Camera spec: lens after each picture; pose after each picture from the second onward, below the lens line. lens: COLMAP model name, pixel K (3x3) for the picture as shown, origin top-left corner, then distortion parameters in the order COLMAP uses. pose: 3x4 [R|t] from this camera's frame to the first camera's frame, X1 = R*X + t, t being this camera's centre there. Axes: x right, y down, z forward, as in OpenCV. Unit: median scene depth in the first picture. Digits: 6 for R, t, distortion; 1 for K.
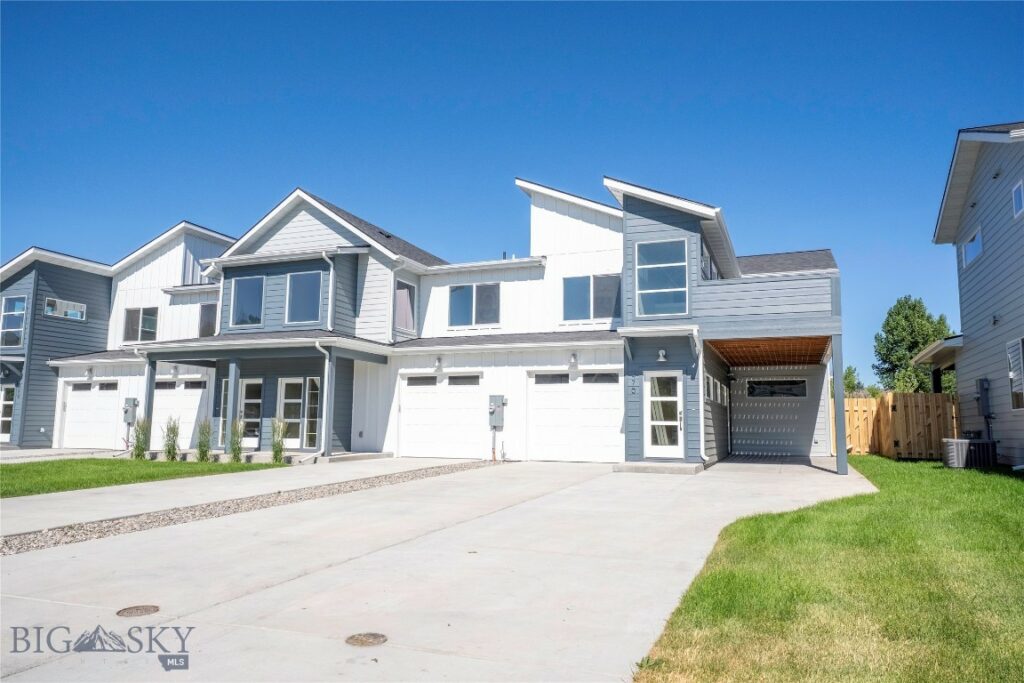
lens RADIAL K [[648.1, 0, 511.8], [0, 648.1, 342.2], [0, 0, 1]] dist [-0.006888, -0.000875]
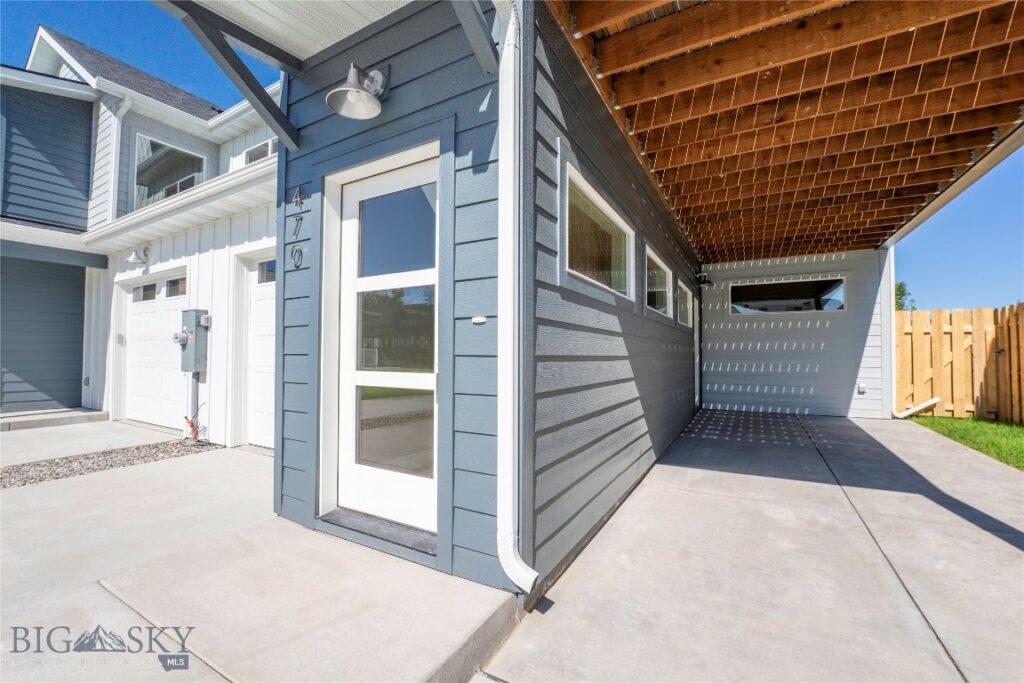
lens RADIAL K [[416.8, 0, 517.0], [0, 416.8, 341.8], [0, 0, 1]] dist [-0.022885, 0.000613]
pose [[0.993182, -0.014261, -0.115699, 0.228028], [0.025471, 0.995056, 0.095996, 0.073926], [0.113758, -0.098289, 0.988635, 0.644645]]
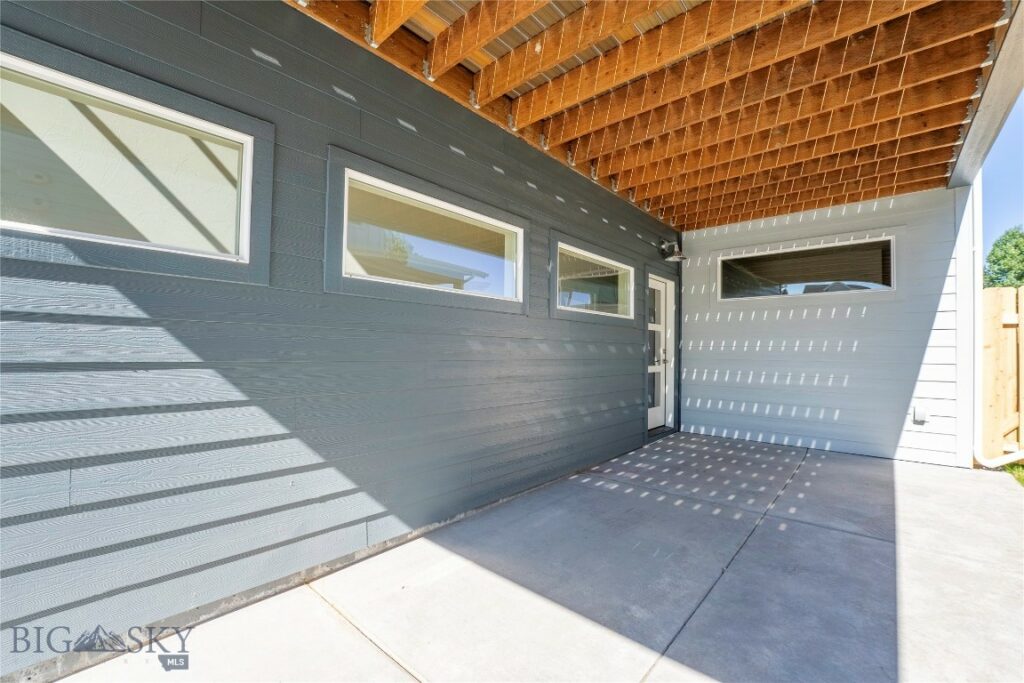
lens RADIAL K [[416.8, 0, 514.1], [0, 416.8, 343.4], [0, 0, 1]] dist [-0.022885, 0.000613]
pose [[0.949824, -0.007291, -0.312699, 0.345125], [0.038006, 0.995011, 0.092243, 0.089487], [0.310467, -0.099500, 0.945363, 0.756676]]
